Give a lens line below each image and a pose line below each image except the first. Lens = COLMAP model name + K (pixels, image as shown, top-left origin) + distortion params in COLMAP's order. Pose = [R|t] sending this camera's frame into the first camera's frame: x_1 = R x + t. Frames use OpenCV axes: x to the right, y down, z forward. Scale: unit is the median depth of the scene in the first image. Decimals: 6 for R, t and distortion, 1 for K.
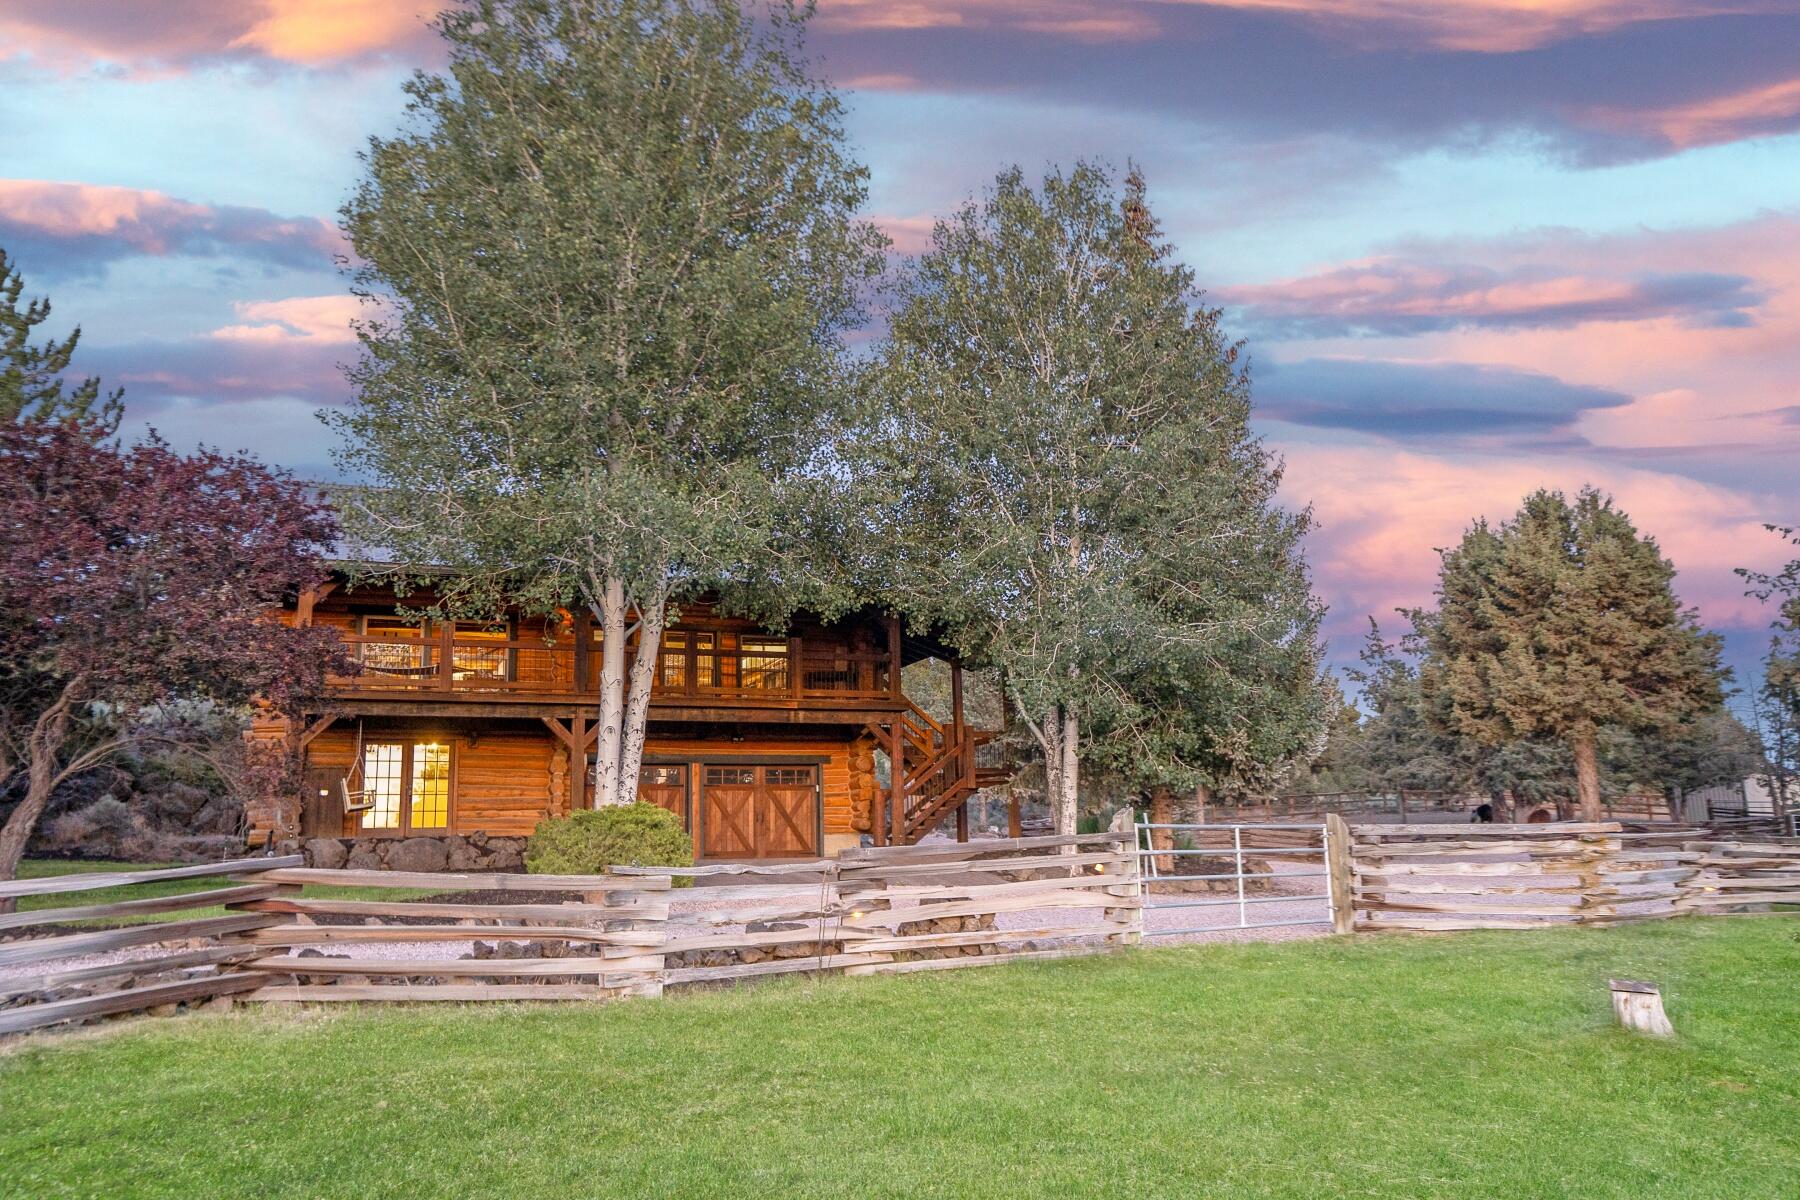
lens RADIAL K [[1379.1, 0, 900.0], [0, 1379.1, 600.0], [0, 0, 1]] dist [0.029069, -0.001254]
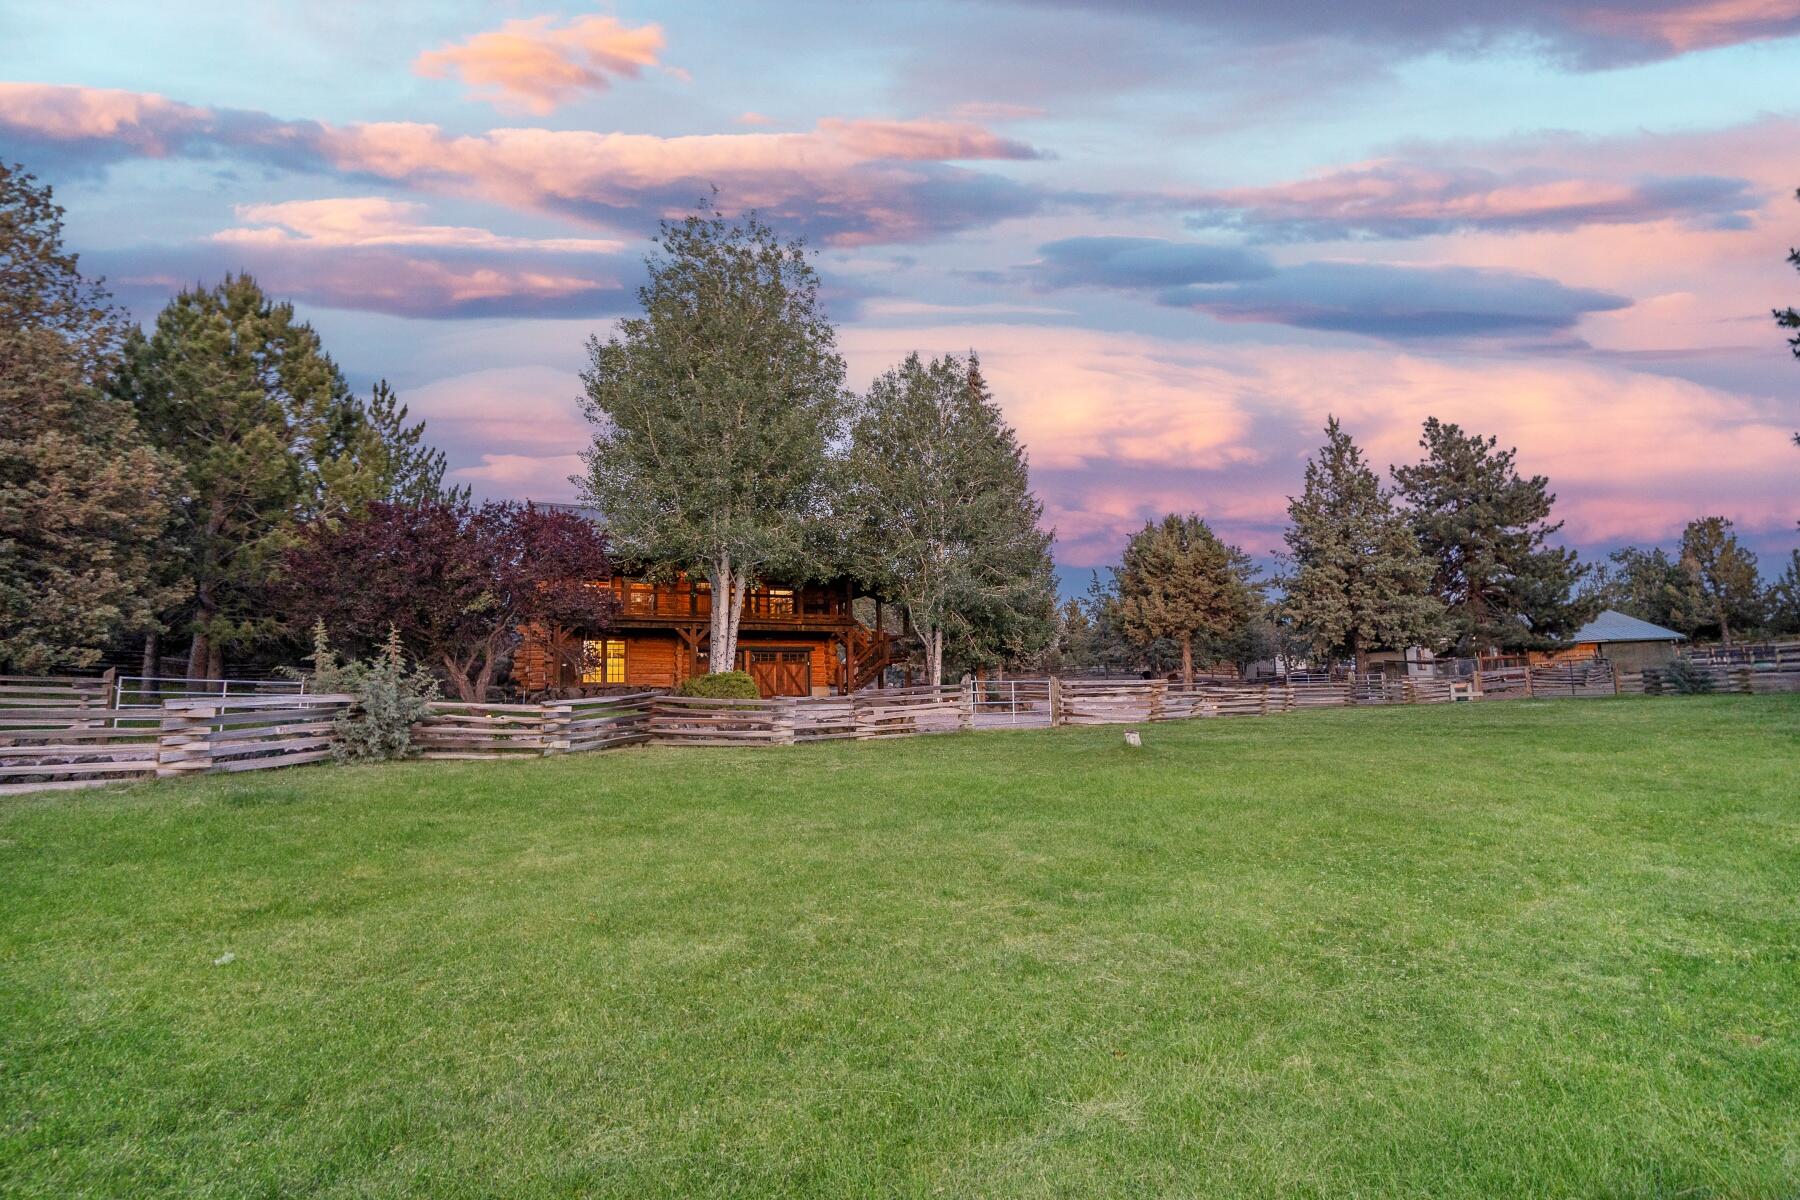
lens RADIAL K [[846.7, 0, 900.0], [0, 846.7, 600.0], [0, 0, 1]] dist [-0.049083, 0.000000]
pose [[0.995721, 0.009014, 0.091974, -0.048382], [-0.014889, 0.997877, 0.063398, -0.037654], [-0.091207, -0.064496, 0.993741, -0.239165]]
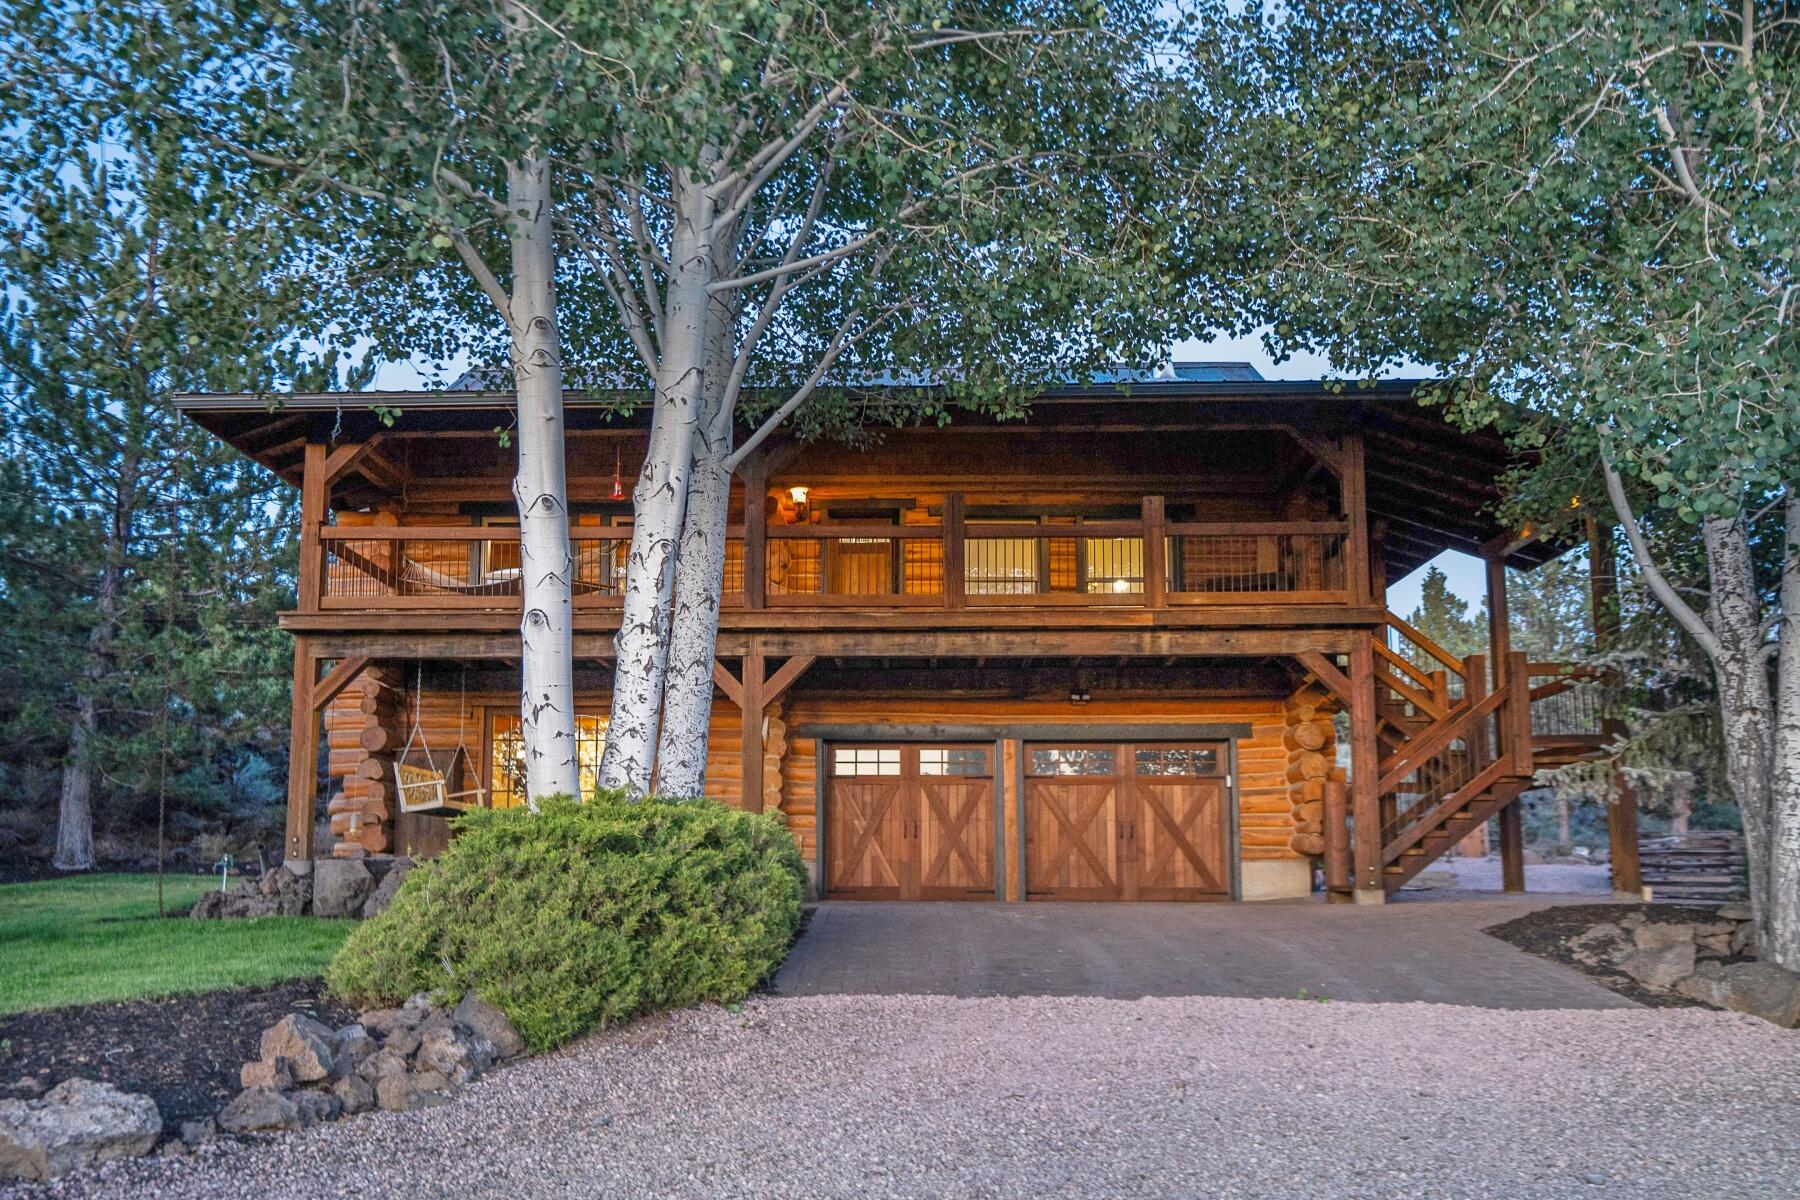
lens RADIAL K [[1311.5, 0, 901.2], [0, 1311.5, 720.5], [0, 0, 1]] dist [0.002394, 0.000385]
pose [[0.916961, -0.026957, -0.398065, 0.038172], [0.055341, 0.996664, 0.059984, 0.083935], [0.395120, -0.077032, 0.915394, 0.530882]]
